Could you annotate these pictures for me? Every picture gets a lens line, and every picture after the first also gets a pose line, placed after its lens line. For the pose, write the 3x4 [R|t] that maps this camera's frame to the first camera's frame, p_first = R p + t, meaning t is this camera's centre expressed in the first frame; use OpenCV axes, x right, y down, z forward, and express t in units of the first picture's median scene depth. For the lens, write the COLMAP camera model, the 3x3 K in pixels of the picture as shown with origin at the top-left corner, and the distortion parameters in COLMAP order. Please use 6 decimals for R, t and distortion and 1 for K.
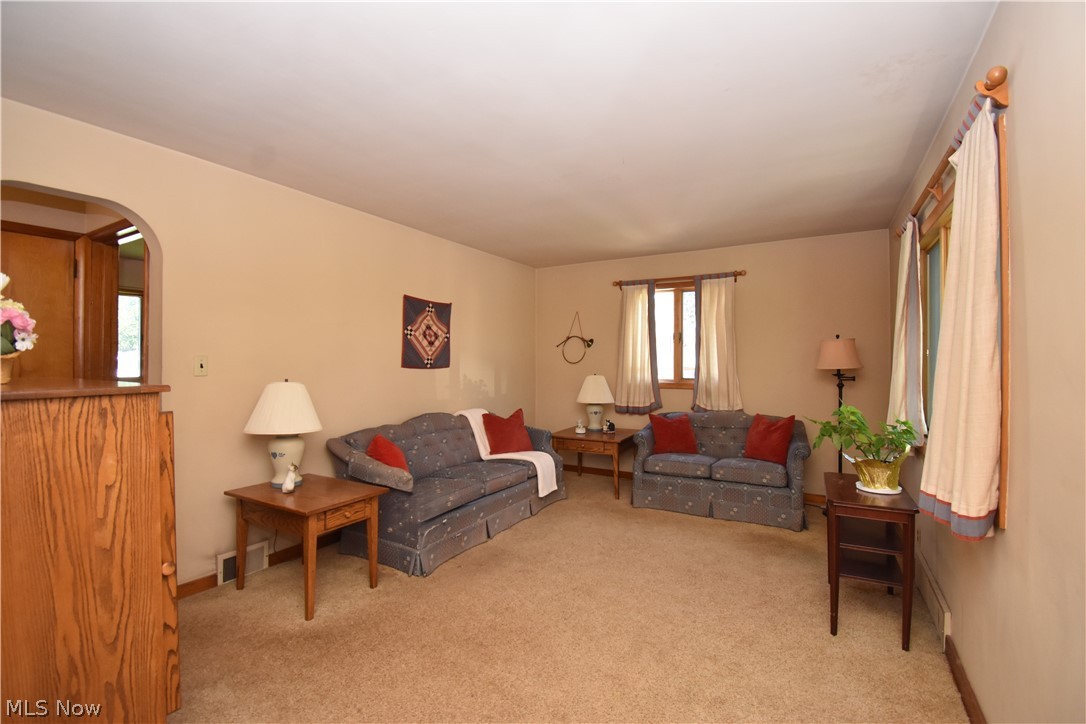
lens RADIAL K [[489.9, 0, 535.4], [0, 489.9, 359.1], [0, 0, 1]] dist [0.004296, -0.014550]
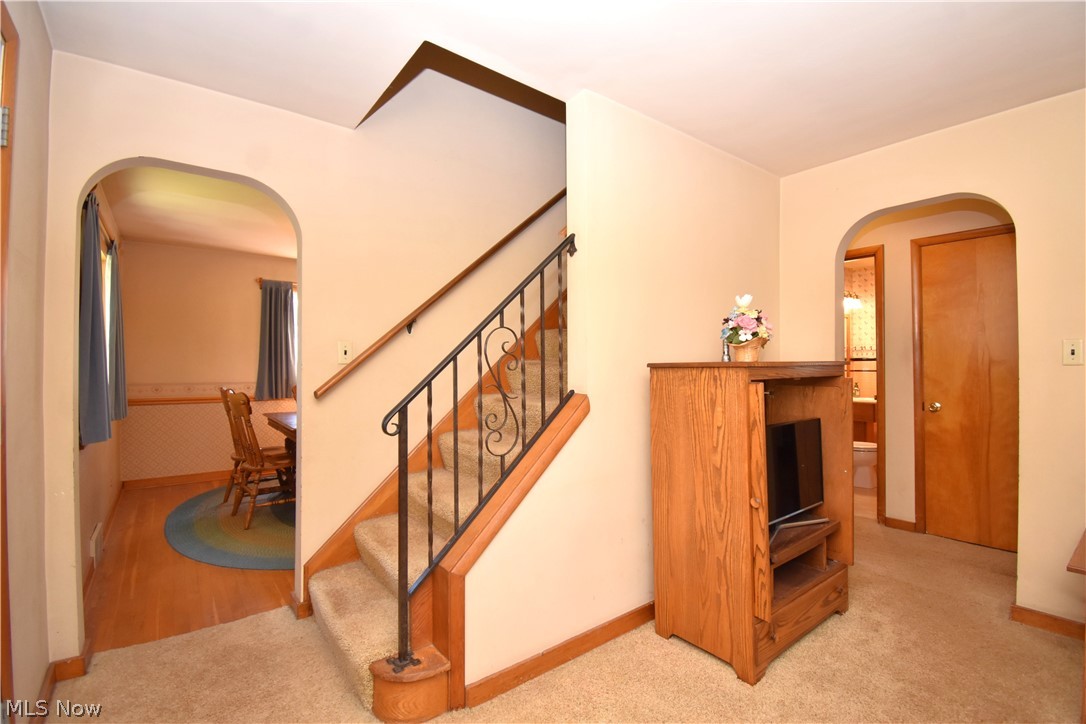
lens RADIAL K [[489.9, 0, 535.3], [0, 489.9, 361.1], [0, 0, 1]] dist [0.004296, -0.014550]
pose [[-0.379480, -0.004070, -0.925191, 0.256655], [0.001409, 0.999987, -0.004977, 0.021084], [0.925199, -0.003192, -0.379469, 0.357810]]
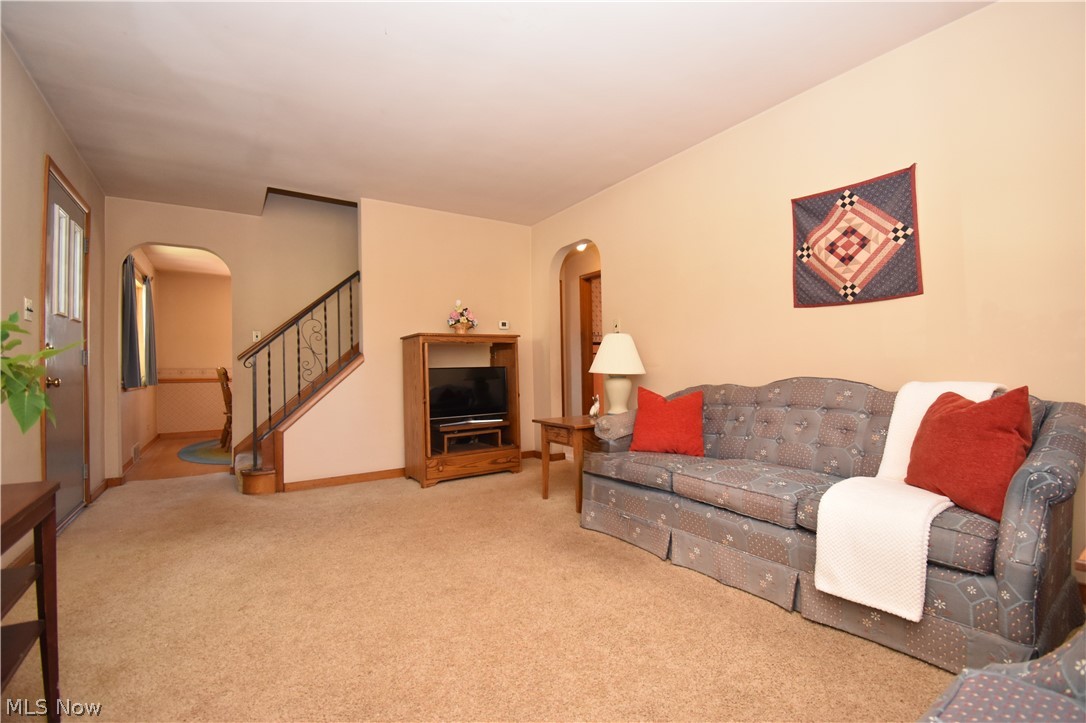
lens RADIAL K [[489.9, 0, 534.7], [0, 489.9, 352.6], [0, 0, 1]] dist [0.004296, -0.014550]
pose [[-0.451960, -0.015129, -0.891910, 0.535706], [0.020961, 0.999400, -0.027574, 0.099085], [0.891792, -0.031158, -0.451372, 1.074669]]
